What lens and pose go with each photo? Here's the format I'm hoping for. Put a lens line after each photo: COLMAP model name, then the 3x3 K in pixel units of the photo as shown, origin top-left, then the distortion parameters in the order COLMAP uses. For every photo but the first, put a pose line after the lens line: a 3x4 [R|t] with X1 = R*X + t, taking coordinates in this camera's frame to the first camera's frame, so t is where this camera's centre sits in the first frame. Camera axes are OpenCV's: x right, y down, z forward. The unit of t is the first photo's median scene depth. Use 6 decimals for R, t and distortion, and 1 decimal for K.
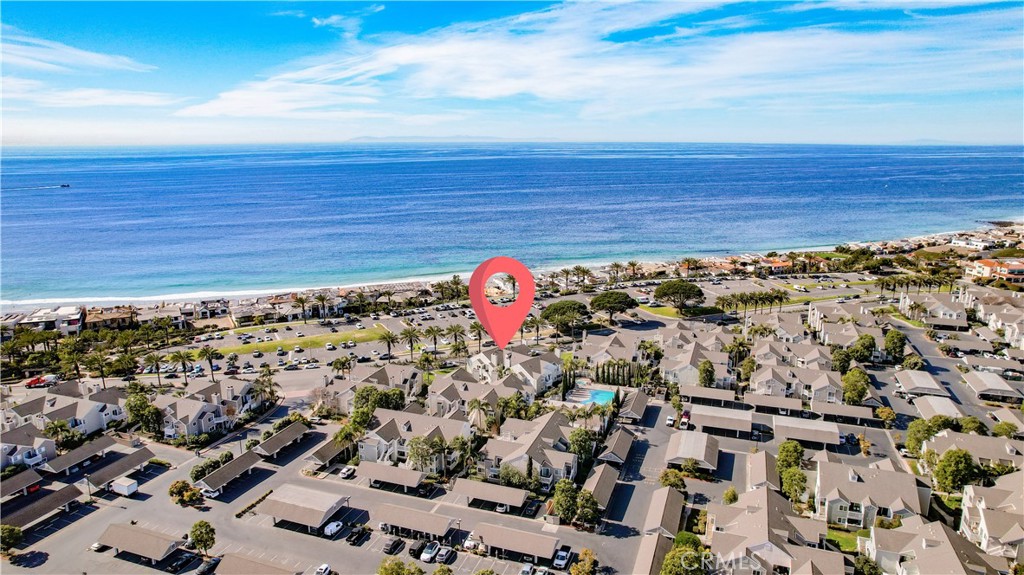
lens RADIAL K [[653.8, 0, 512.0], [0, 653.8, 287.5], [0, 0, 1]] dist [-0.078856, 0.070887]
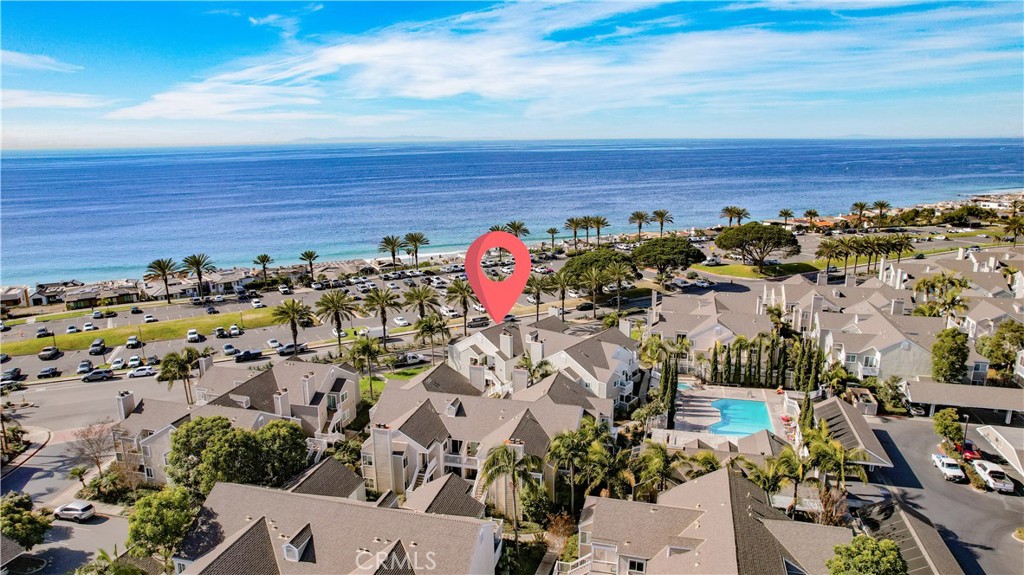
lens RADIAL K [[653.8, 0, 512.0], [0, 653.8, 287.5], [0, 0, 1]] dist [-0.078856, 0.070887]
pose [[0.996603, -0.028220, 0.077370, -0.054523], [0.028163, 0.999602, 0.001825, 0.061049], [-0.077391, 0.000360, 0.997001, 0.468213]]
